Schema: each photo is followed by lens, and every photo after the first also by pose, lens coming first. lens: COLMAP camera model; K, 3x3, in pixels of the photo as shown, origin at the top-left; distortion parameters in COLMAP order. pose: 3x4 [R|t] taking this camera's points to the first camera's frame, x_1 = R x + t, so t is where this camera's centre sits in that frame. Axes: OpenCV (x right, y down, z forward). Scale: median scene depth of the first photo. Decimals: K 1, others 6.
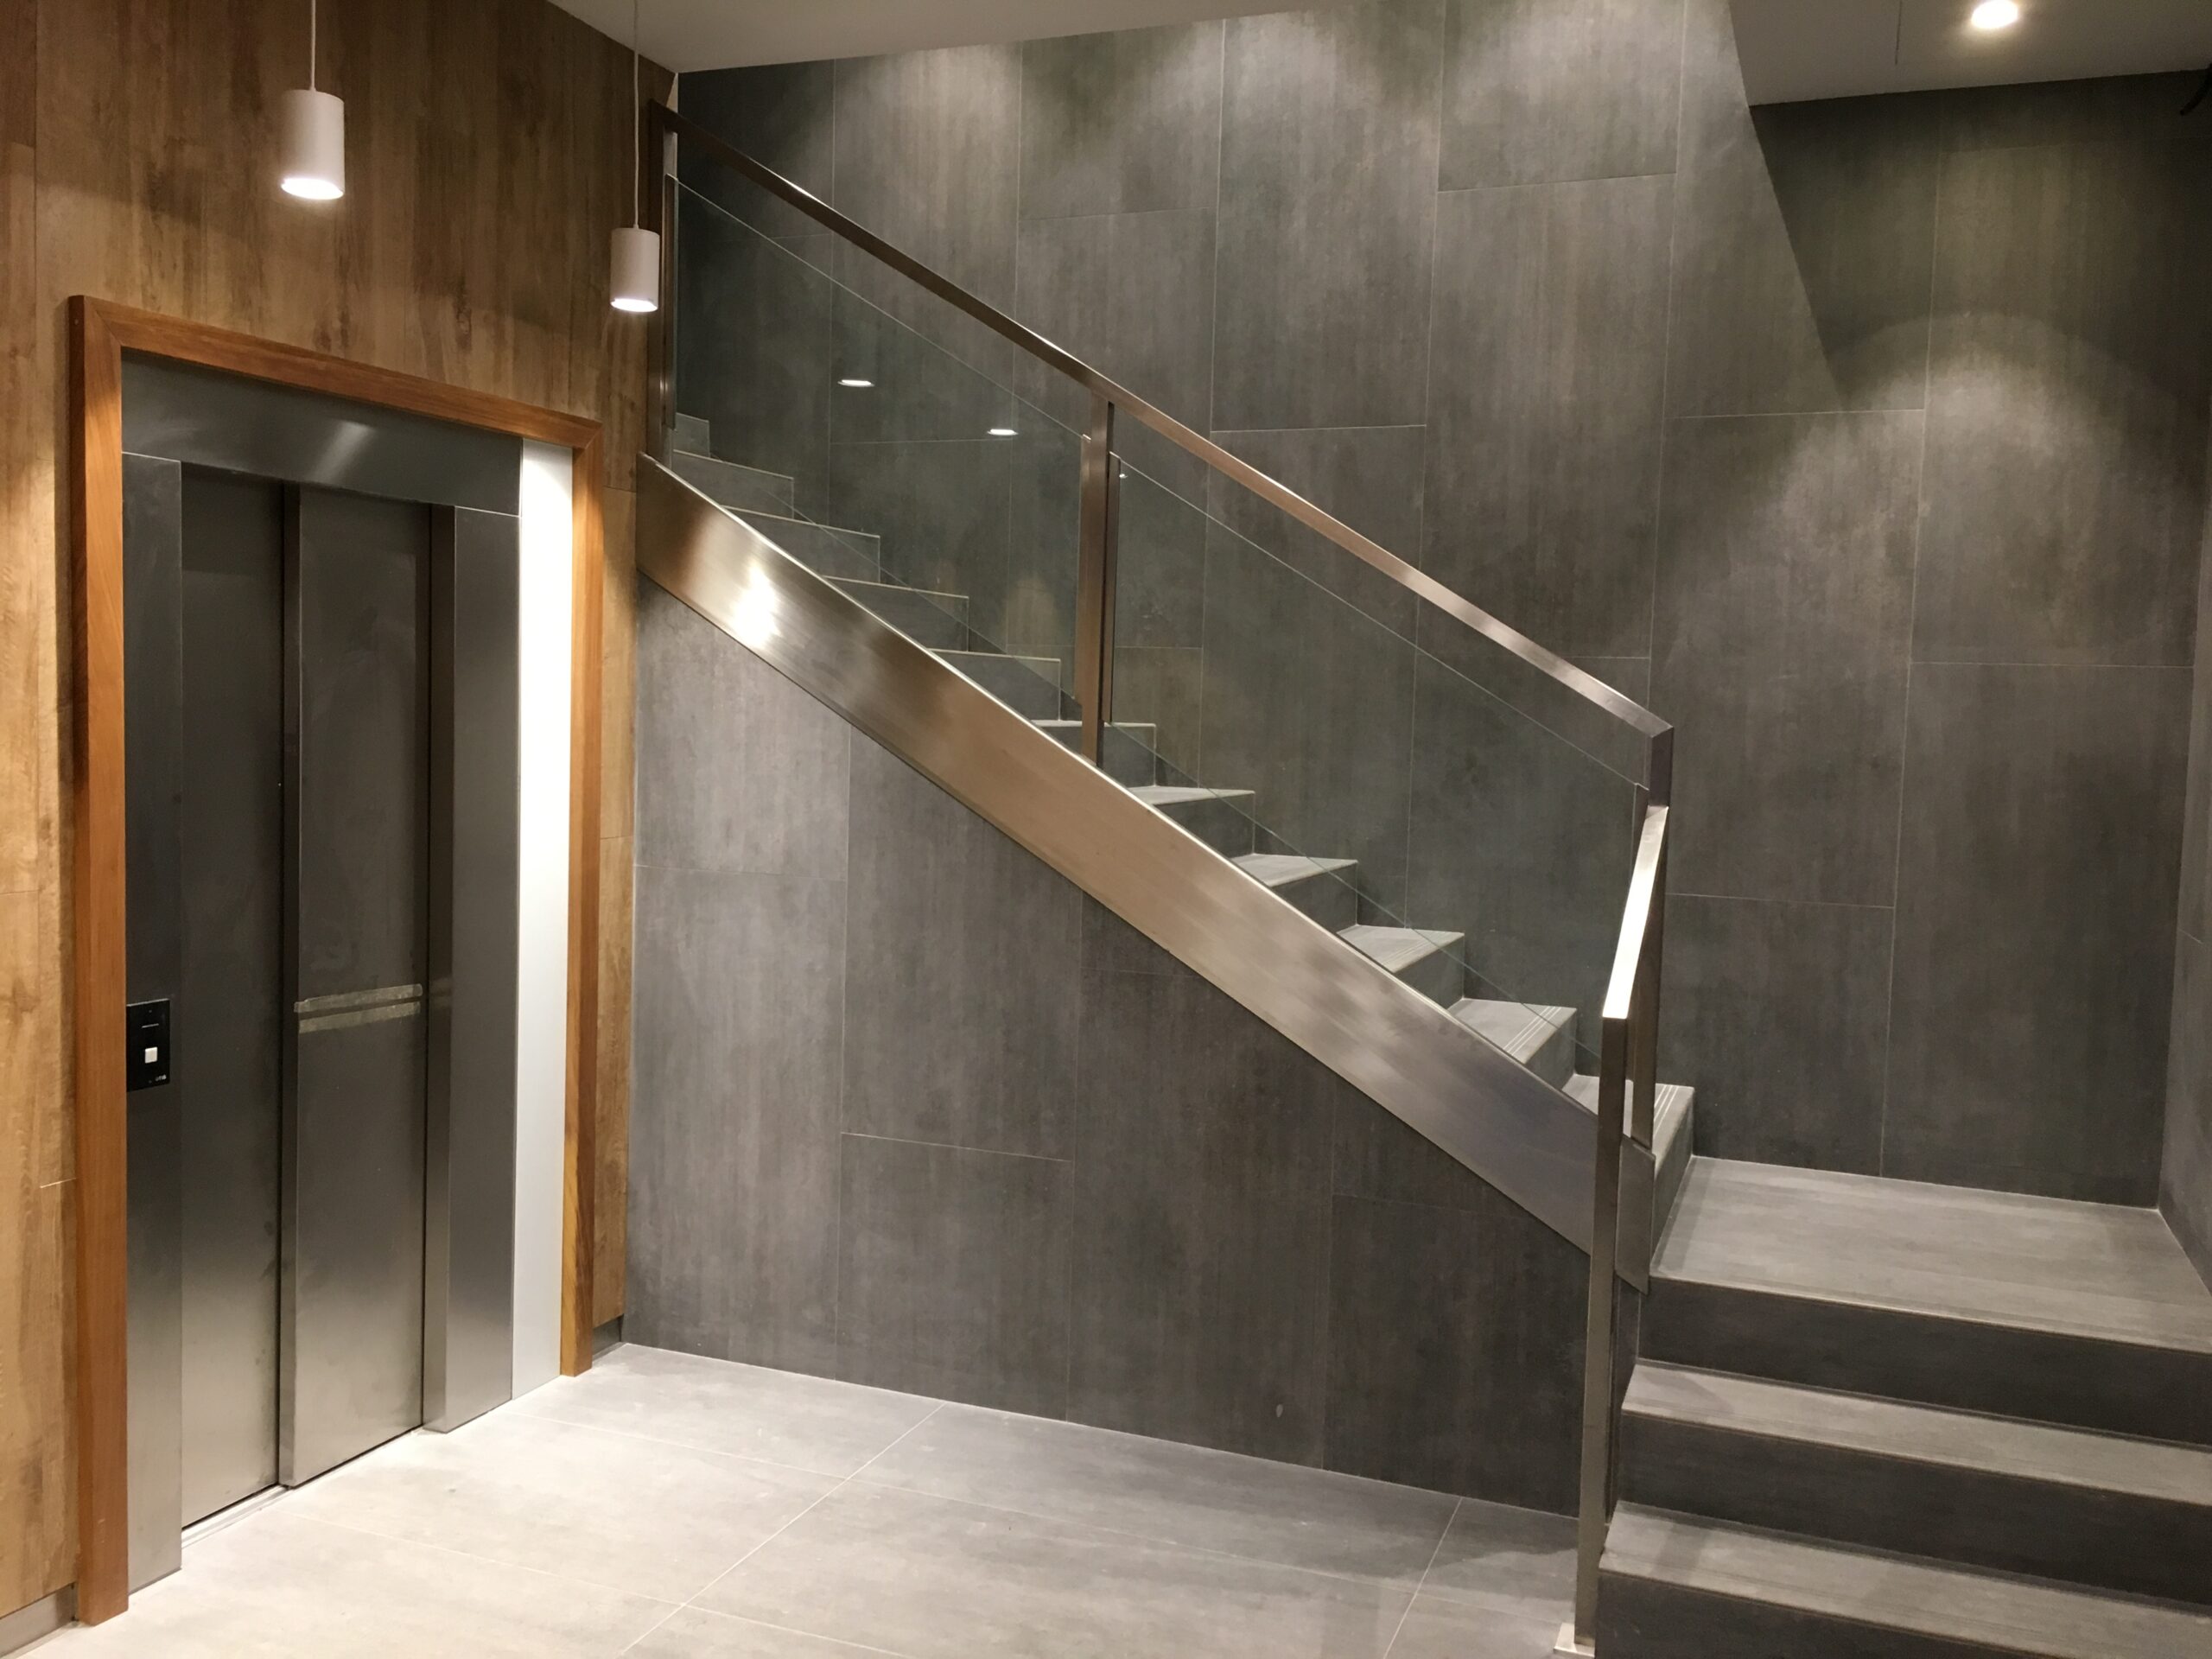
lens RADIAL K [[1872.9, 0, 1111.8], [0, 1872.9, 830.8], [0, 0, 1]] dist [0.053178, -0.057177]
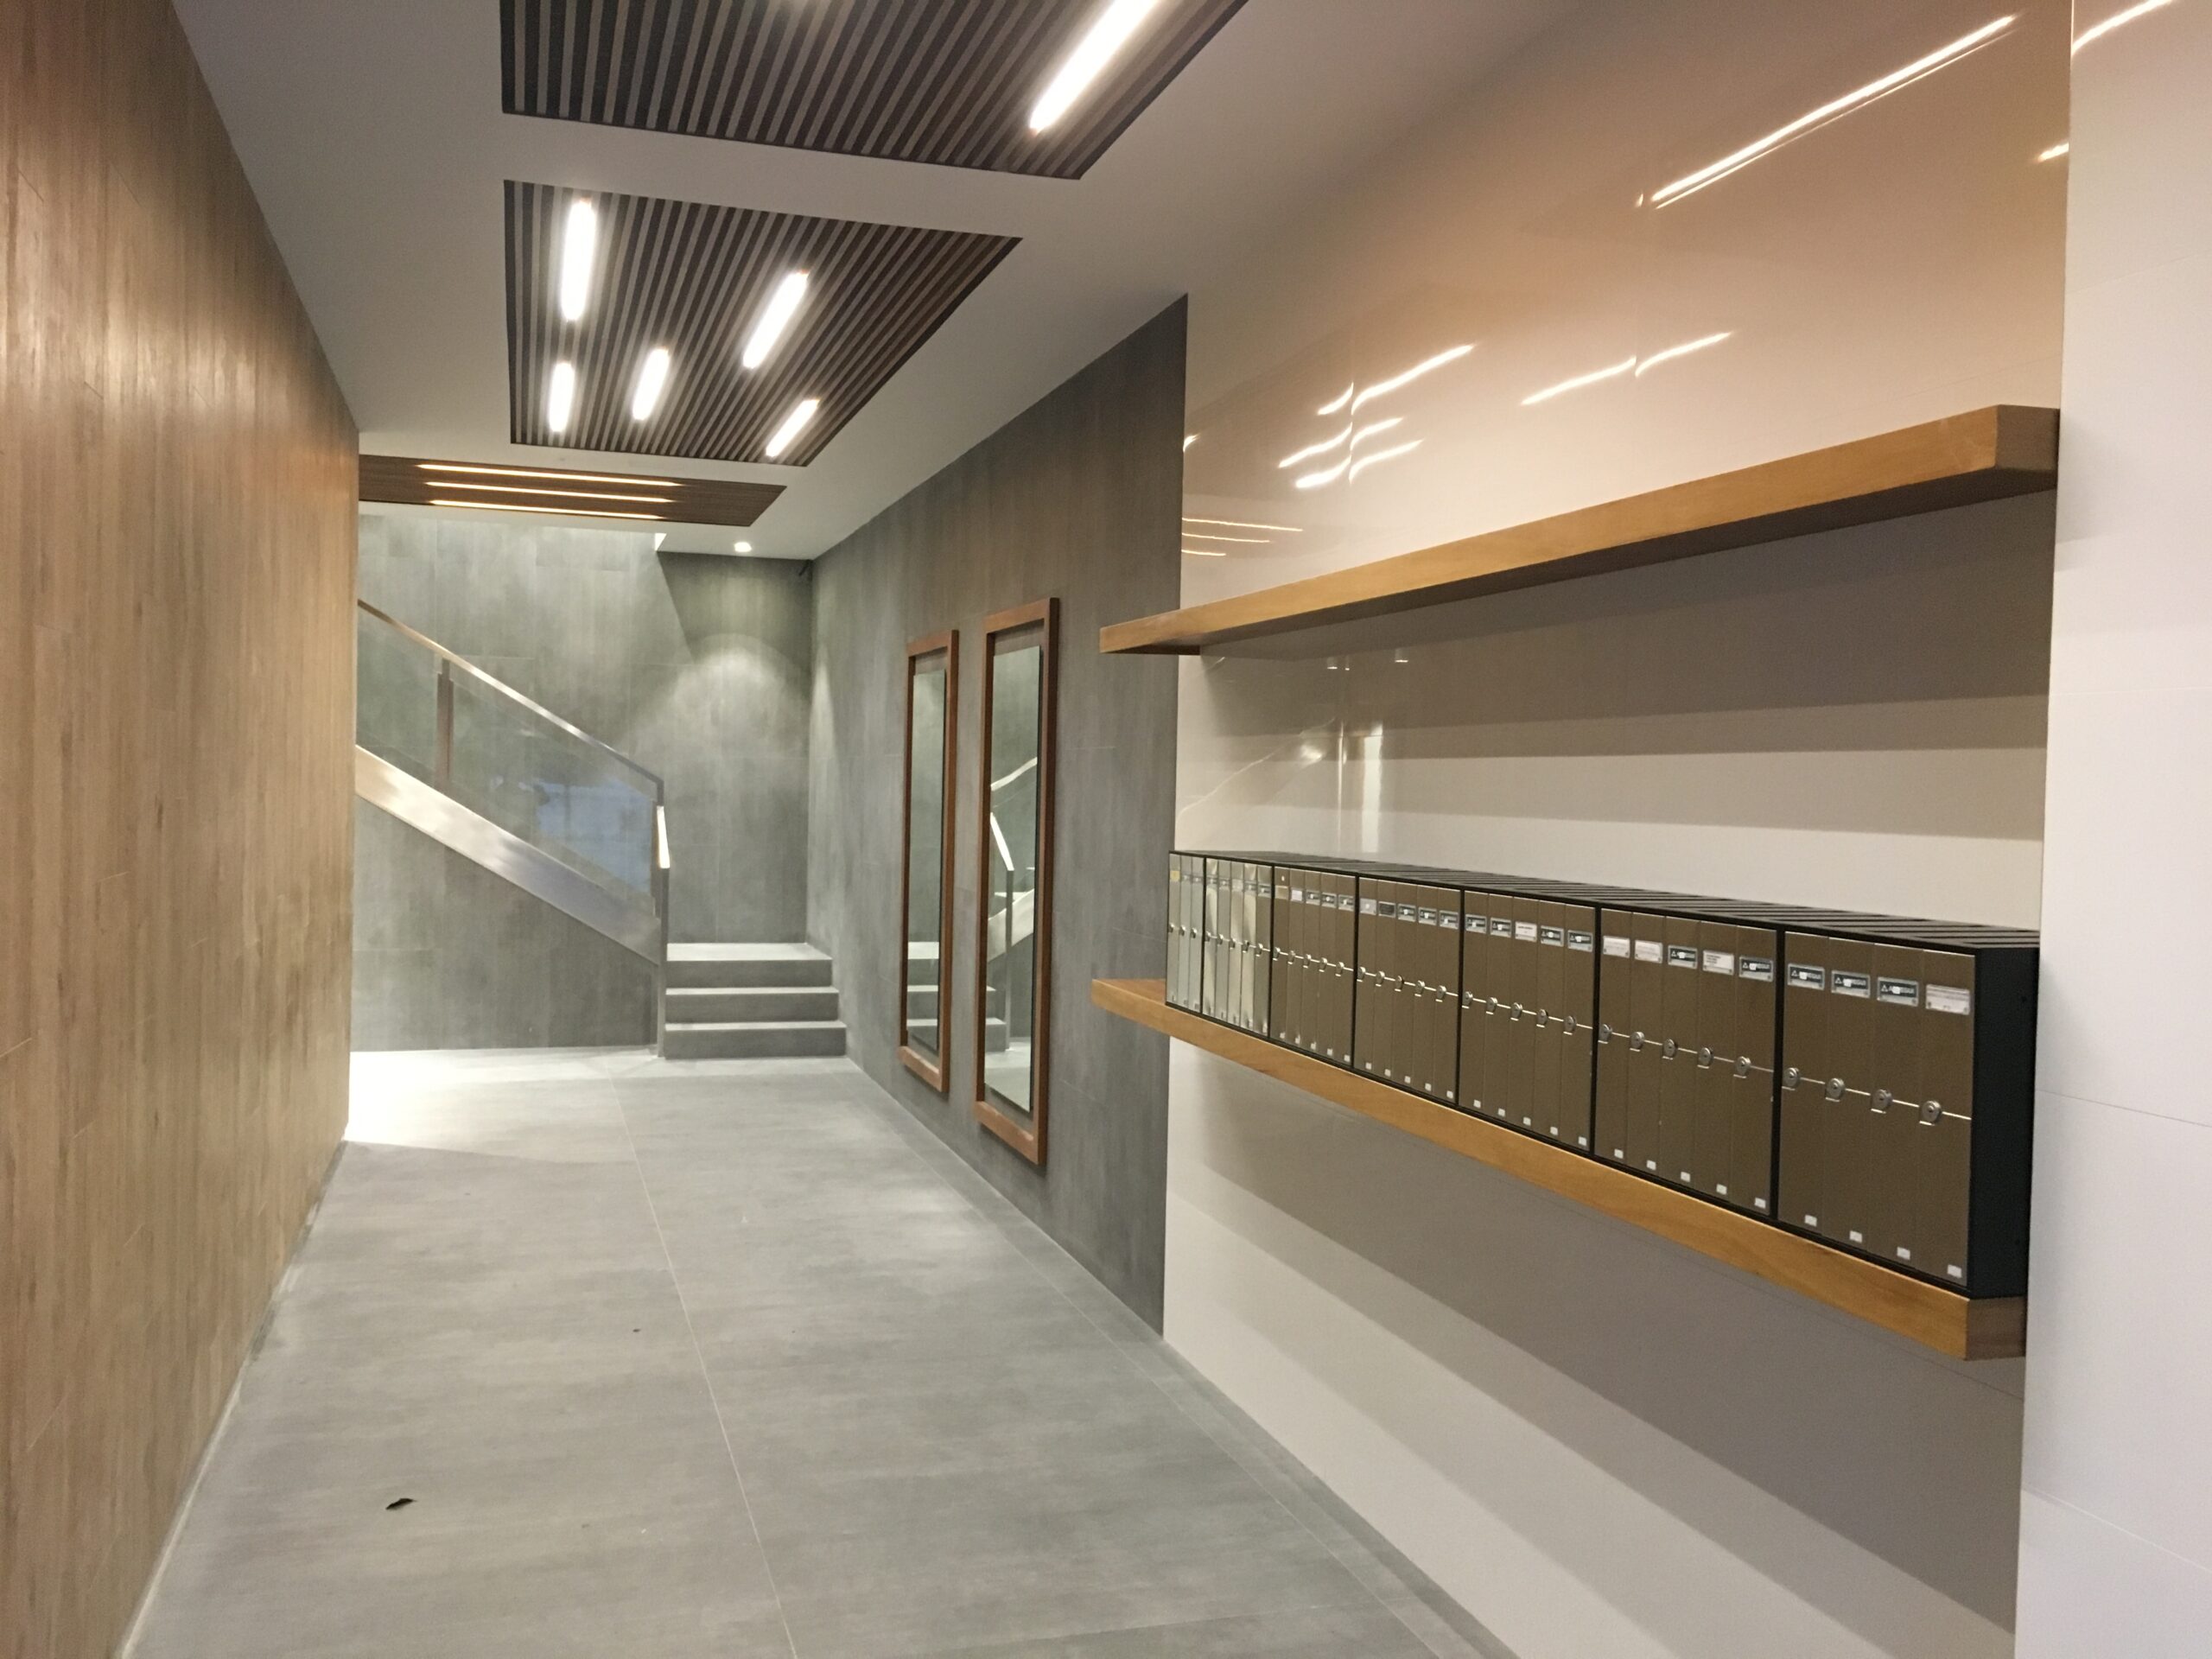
lens RADIAL K [[1872.9, 0, 1113.6], [0, 1872.9, 835.3], [0, 0, 1]] dist [0.053178, -0.057177]
pose [[0.777839, -0.029270, 0.627782, -0.864571], [0.039490, 0.999217, -0.002341, 0.056231], [-0.627222, 0.026612, 0.778386, -1.510189]]
